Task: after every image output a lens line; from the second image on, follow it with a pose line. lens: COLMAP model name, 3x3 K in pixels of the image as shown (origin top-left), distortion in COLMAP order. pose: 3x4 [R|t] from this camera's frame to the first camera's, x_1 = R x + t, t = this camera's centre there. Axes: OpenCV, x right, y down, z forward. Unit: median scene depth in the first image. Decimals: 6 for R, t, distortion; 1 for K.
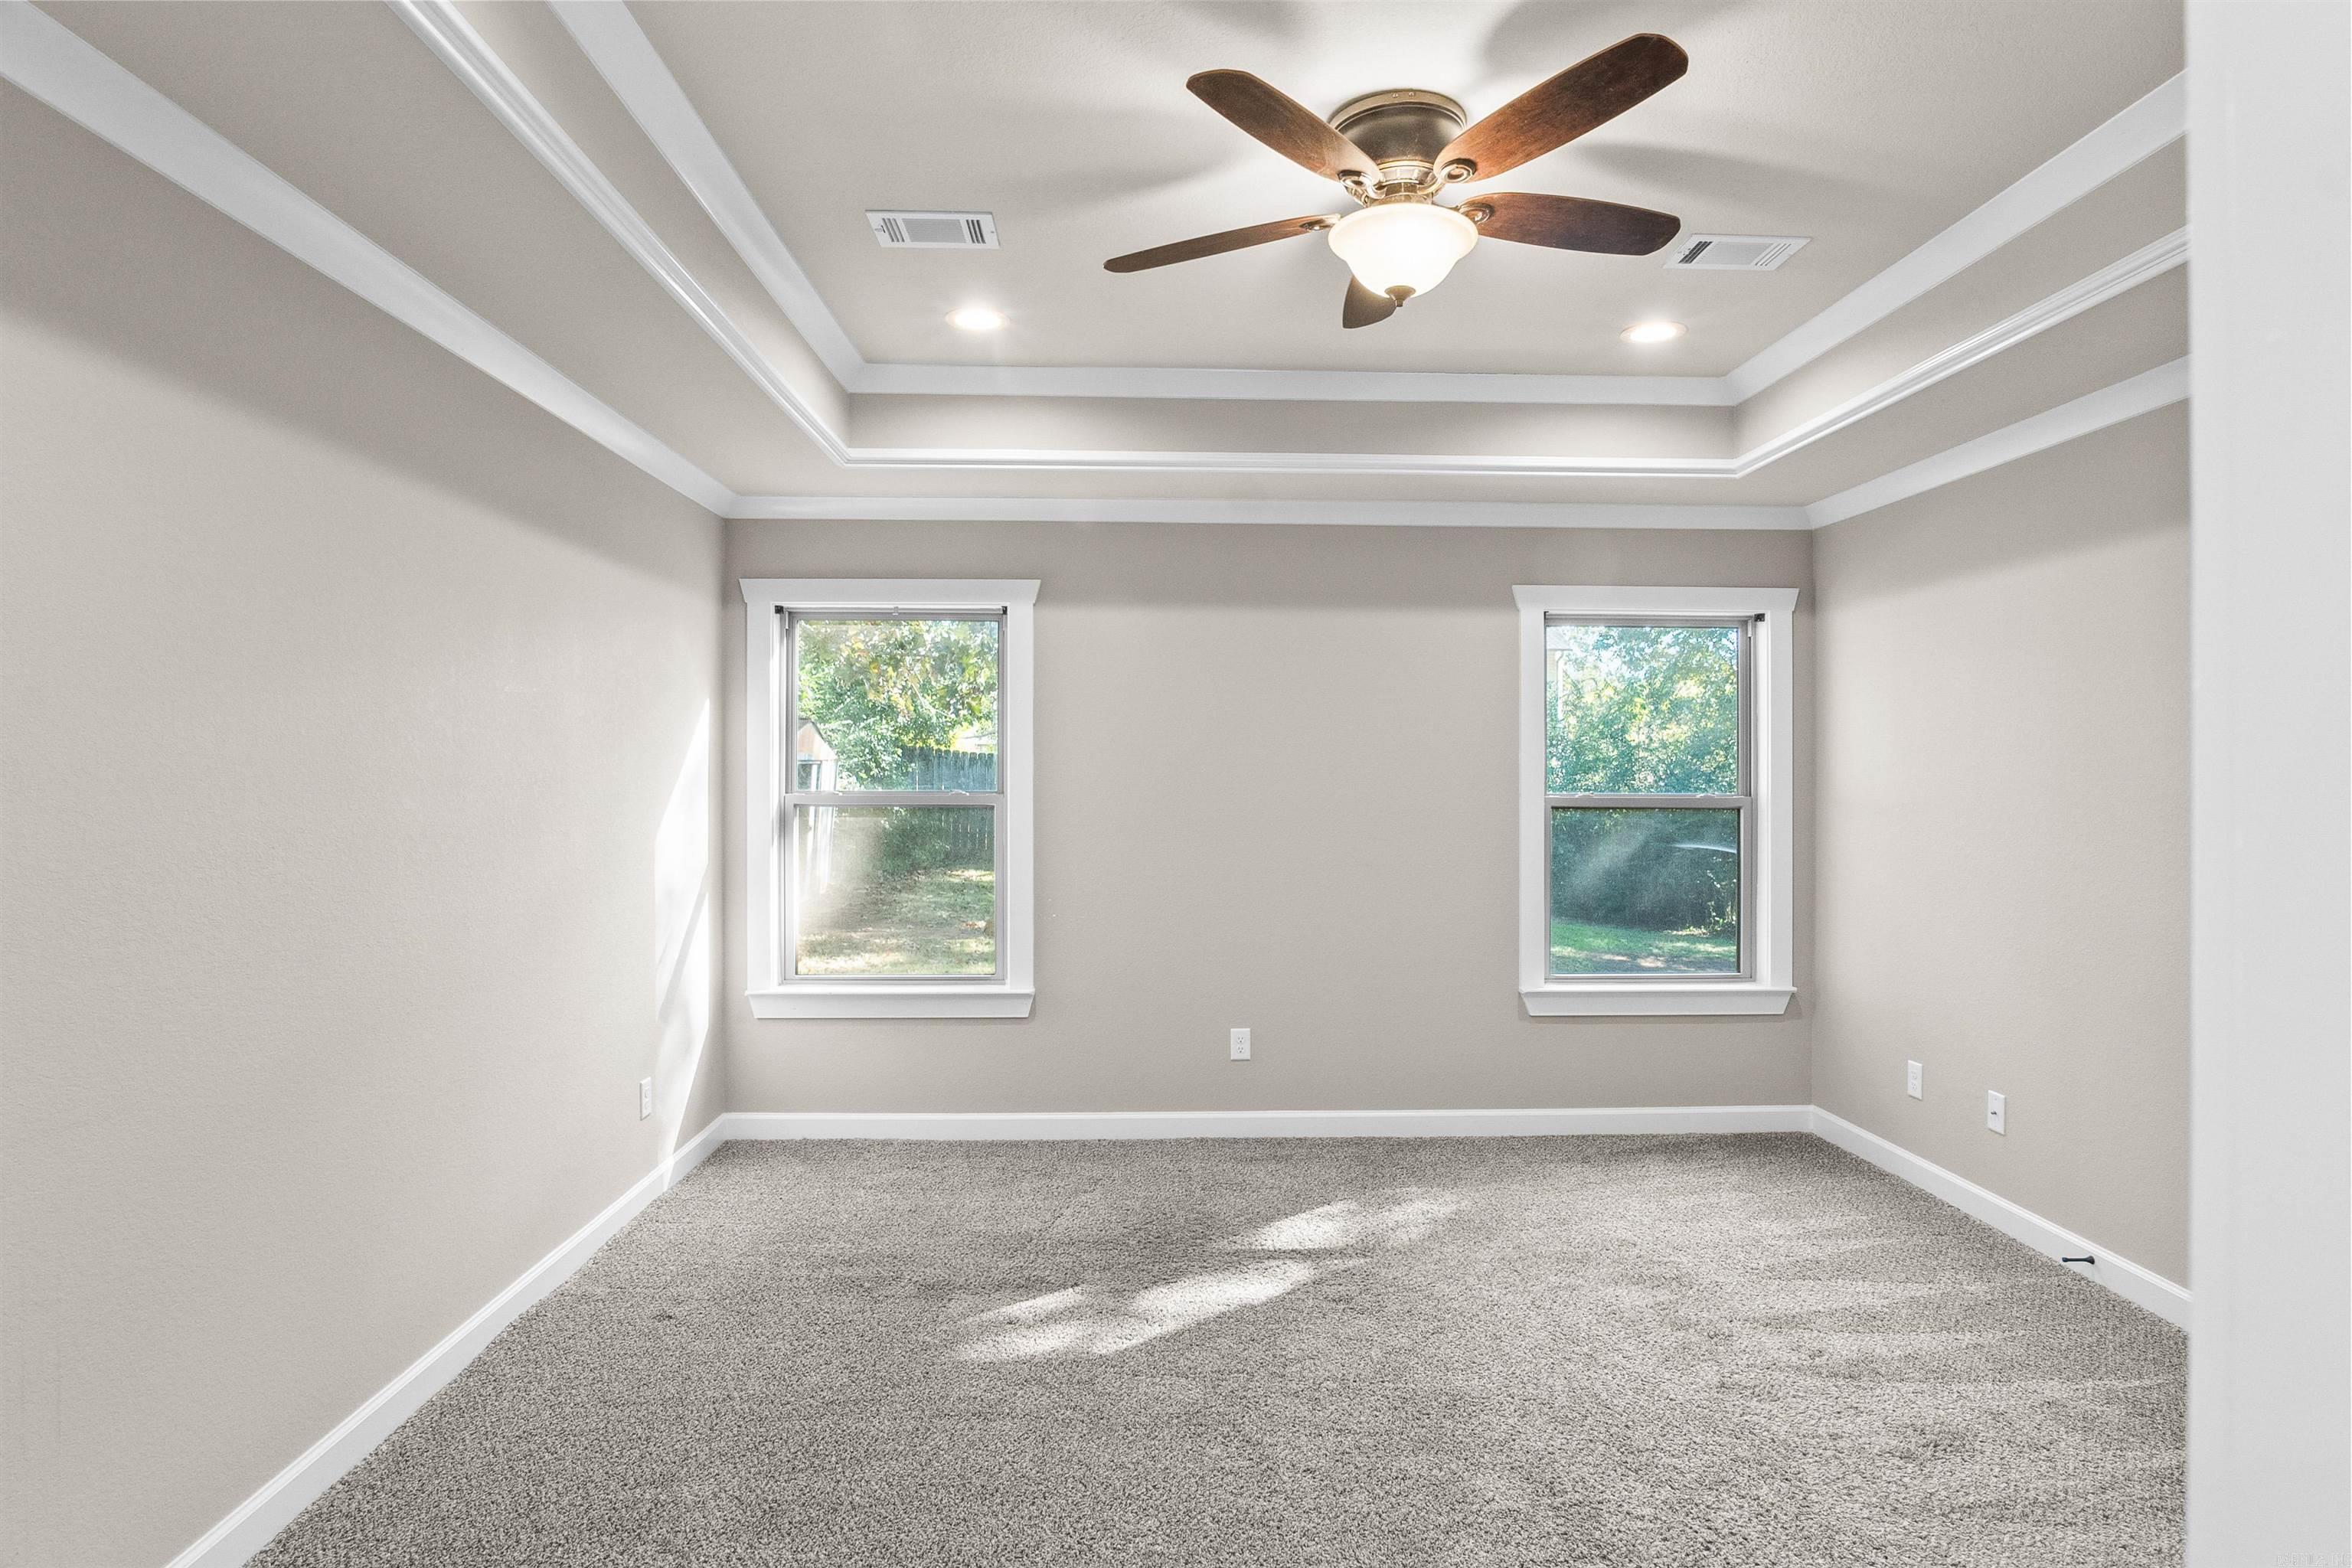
lens RADIAL K [[1227.4, 0, 1176.0], [0, 1227.4, 784.0], [0, 0, 1]] dist [-0.027525, 0.000247]
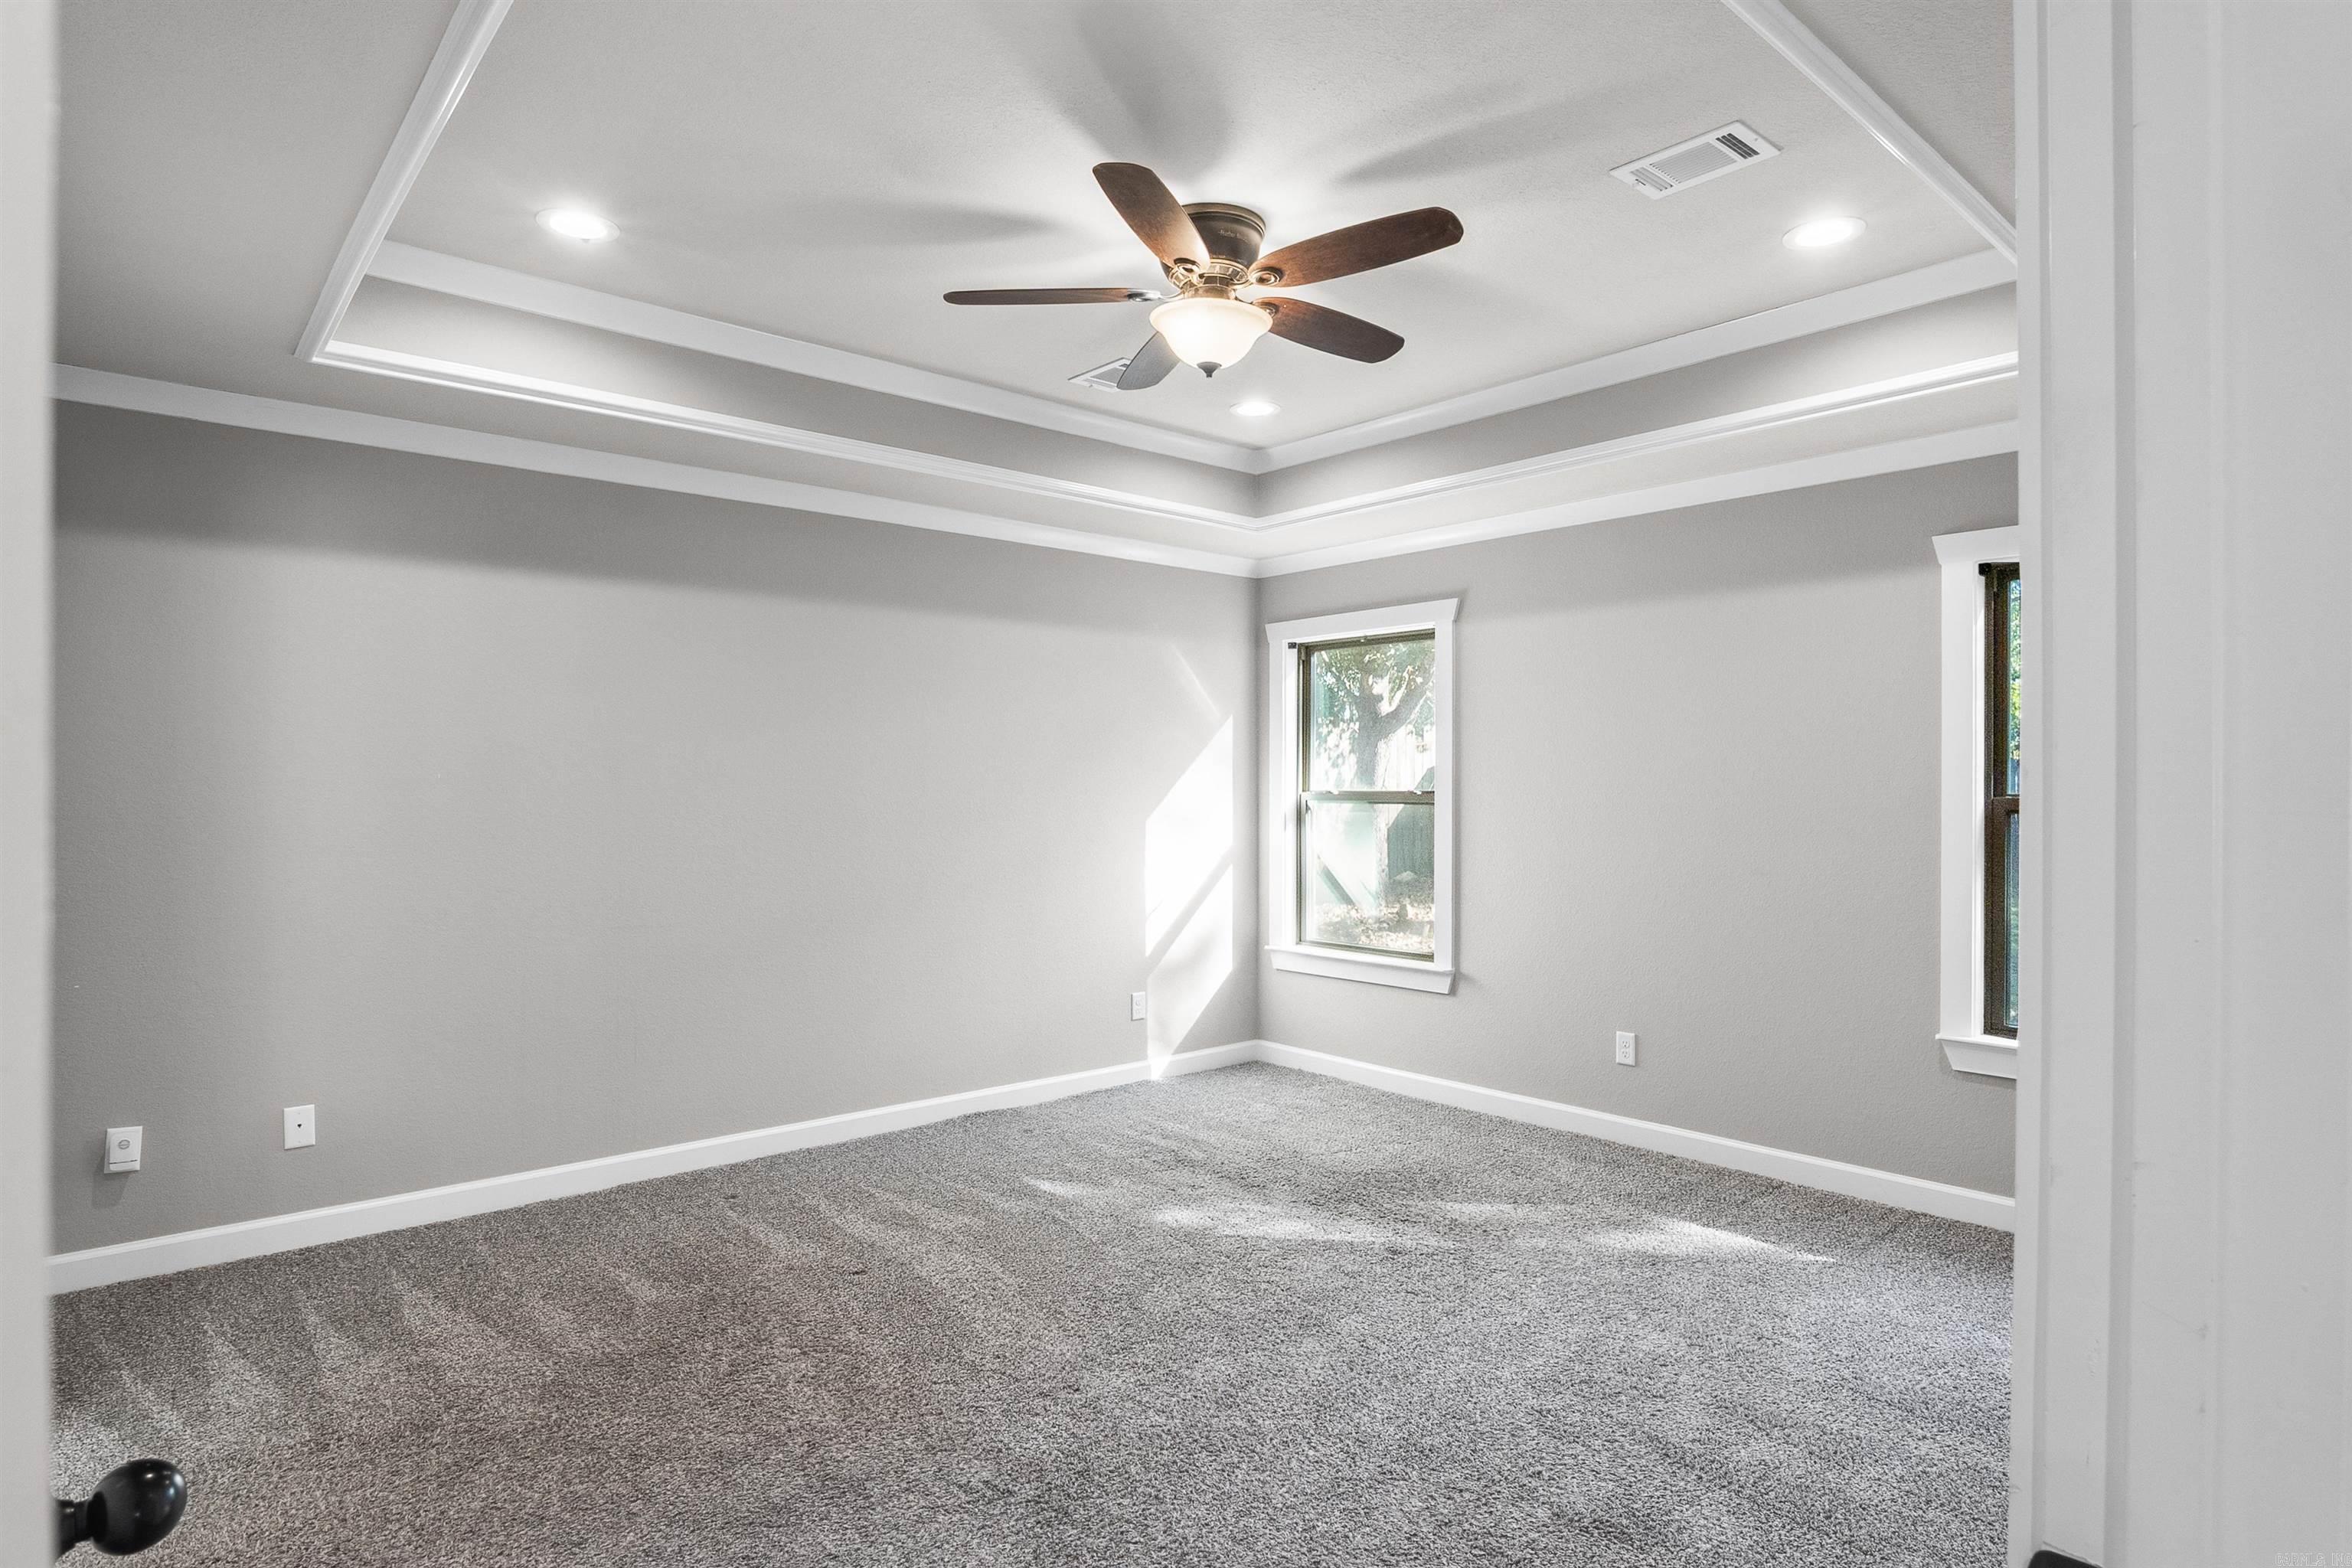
lens RADIAL K [[1263.2, 0, 1184.3], [0, 1263.2, 778.8], [0, 0, 1]] dist [-0.028036, 0.002377]
pose [[0.641732, -0.001576, -0.766927, 0.610637], [0.002968, 0.999996, 0.000428, -0.006158], [0.766923, -0.002550, 0.641734, 0.081909]]
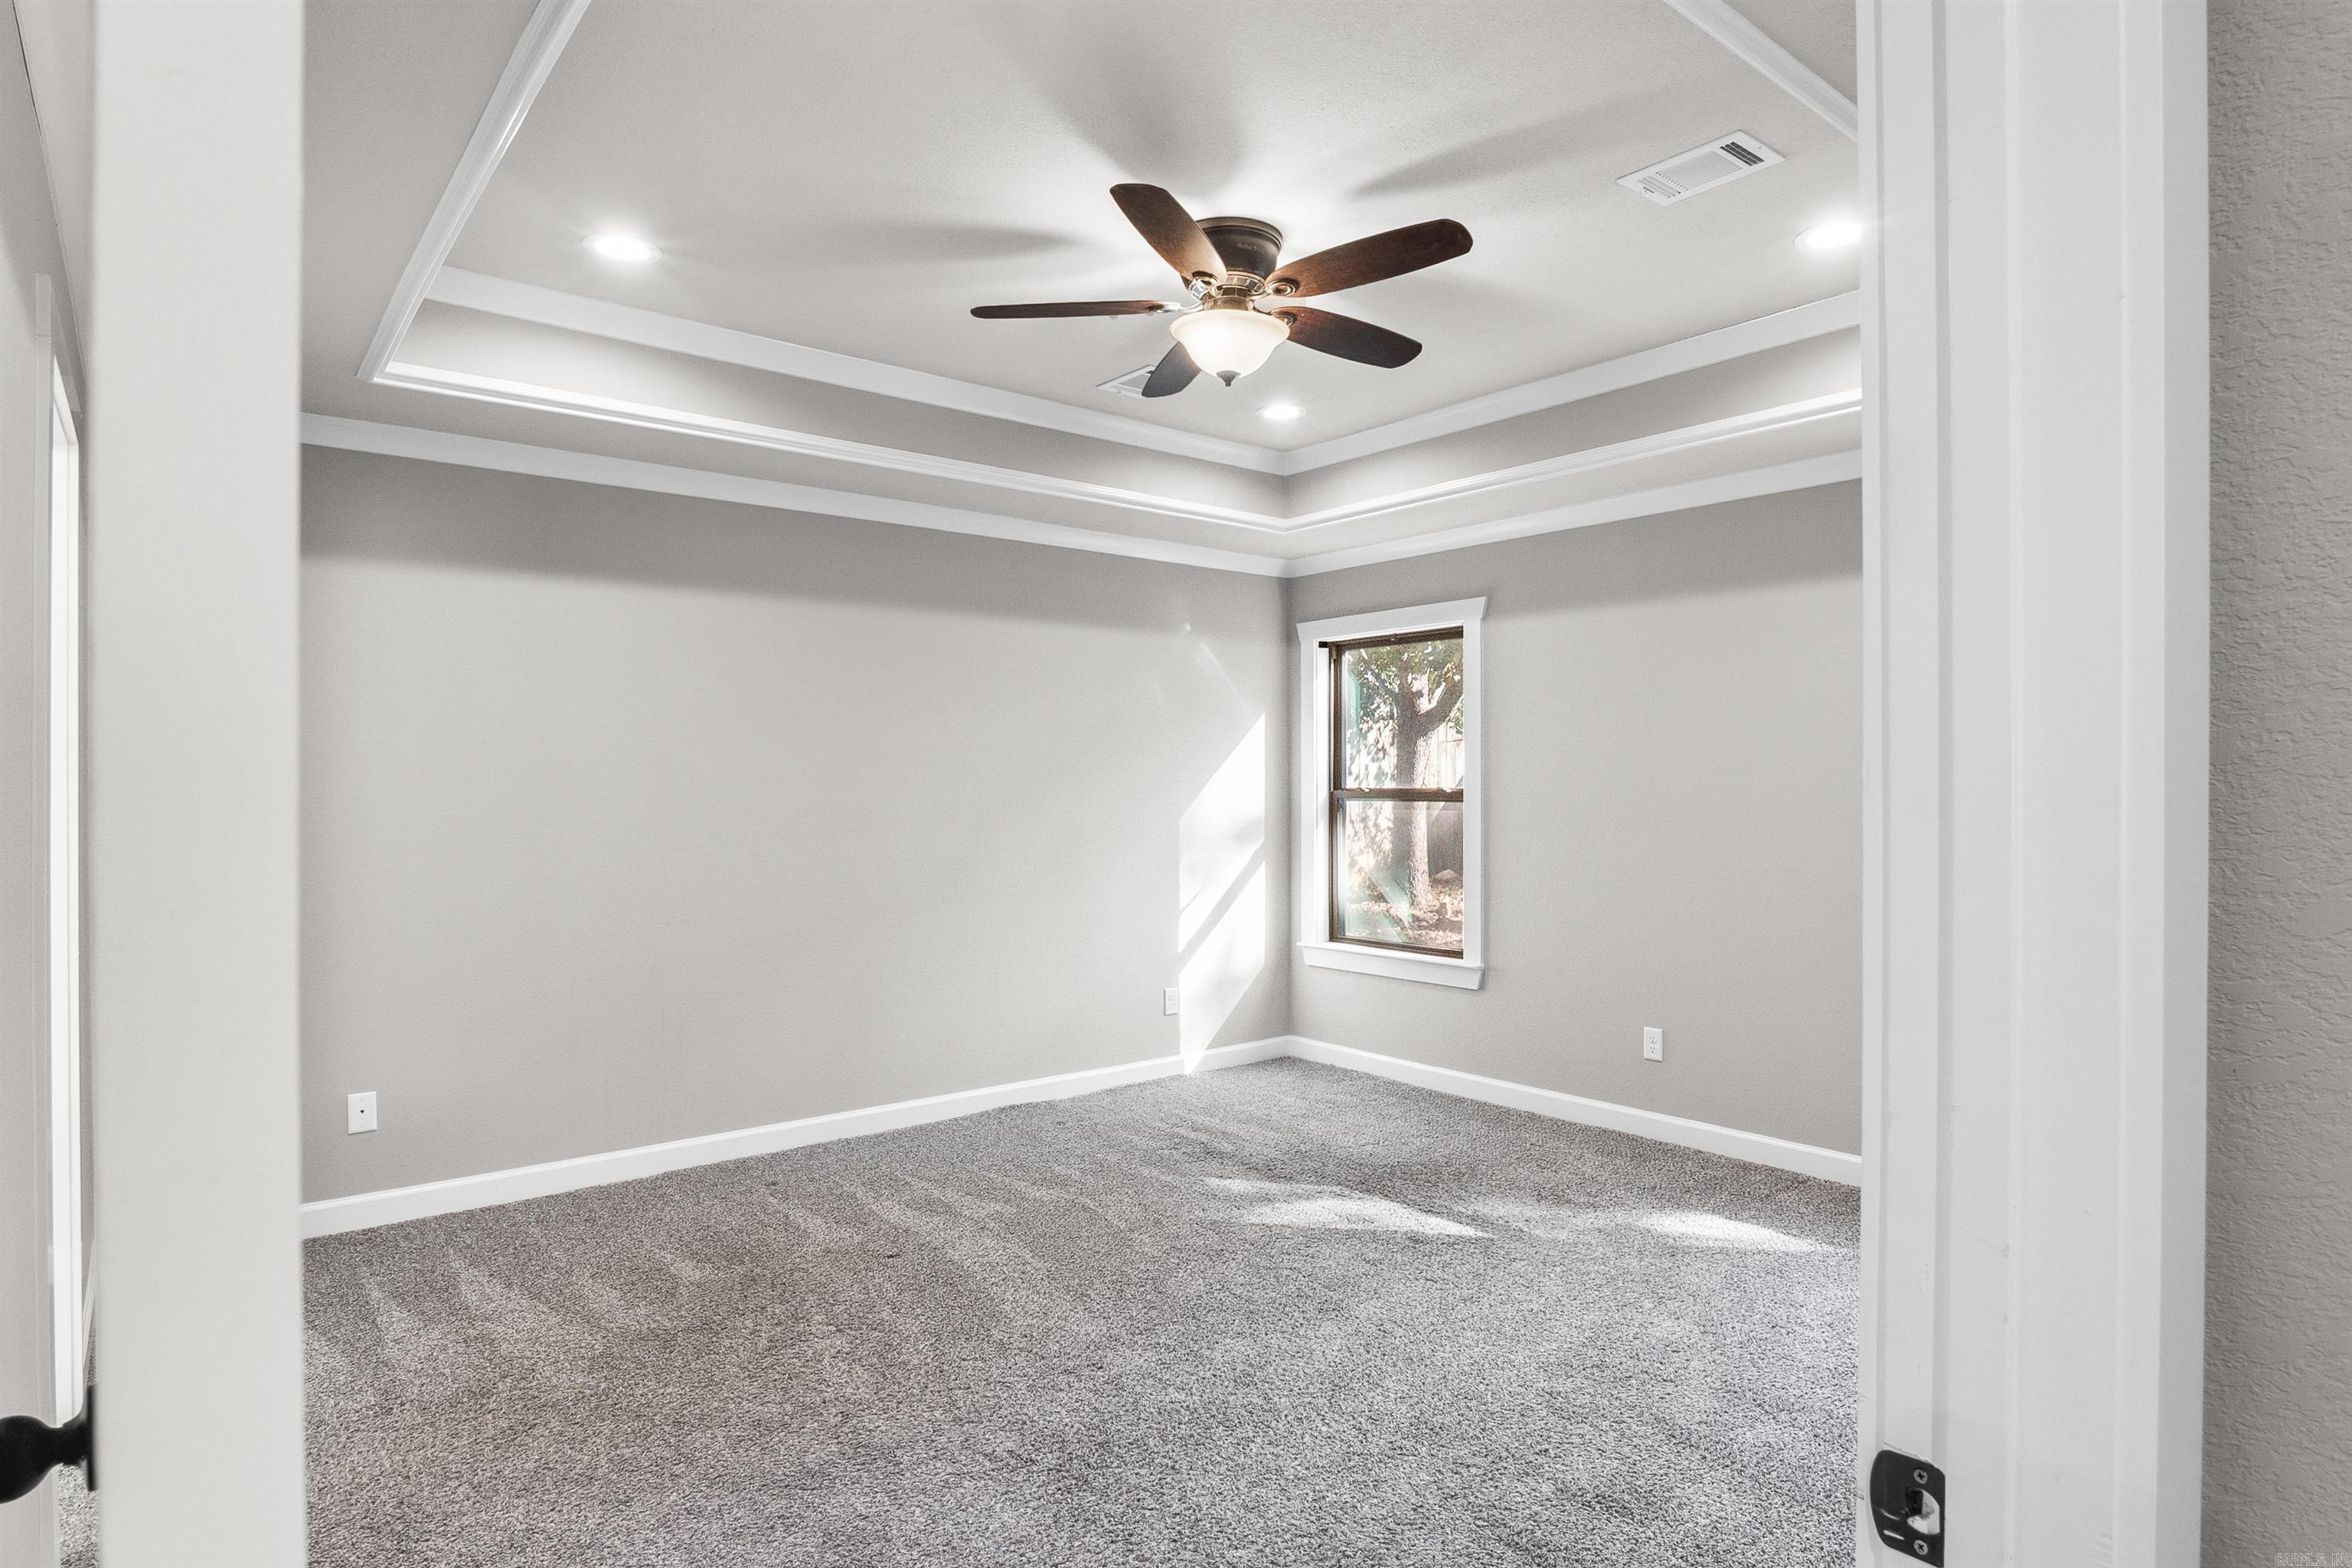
lens RADIAL K [[1272.2, 0, 1184.1], [0, 1272.2, 774.9], [0, 0, 1]] dist [-0.027089, 0.000773]
pose [[0.614613, -0.005258, -0.788811, 0.637525], [0.006375, 0.999978, -0.001699, -0.005682], [0.788803, -0.003984, 0.614633, 0.076296]]
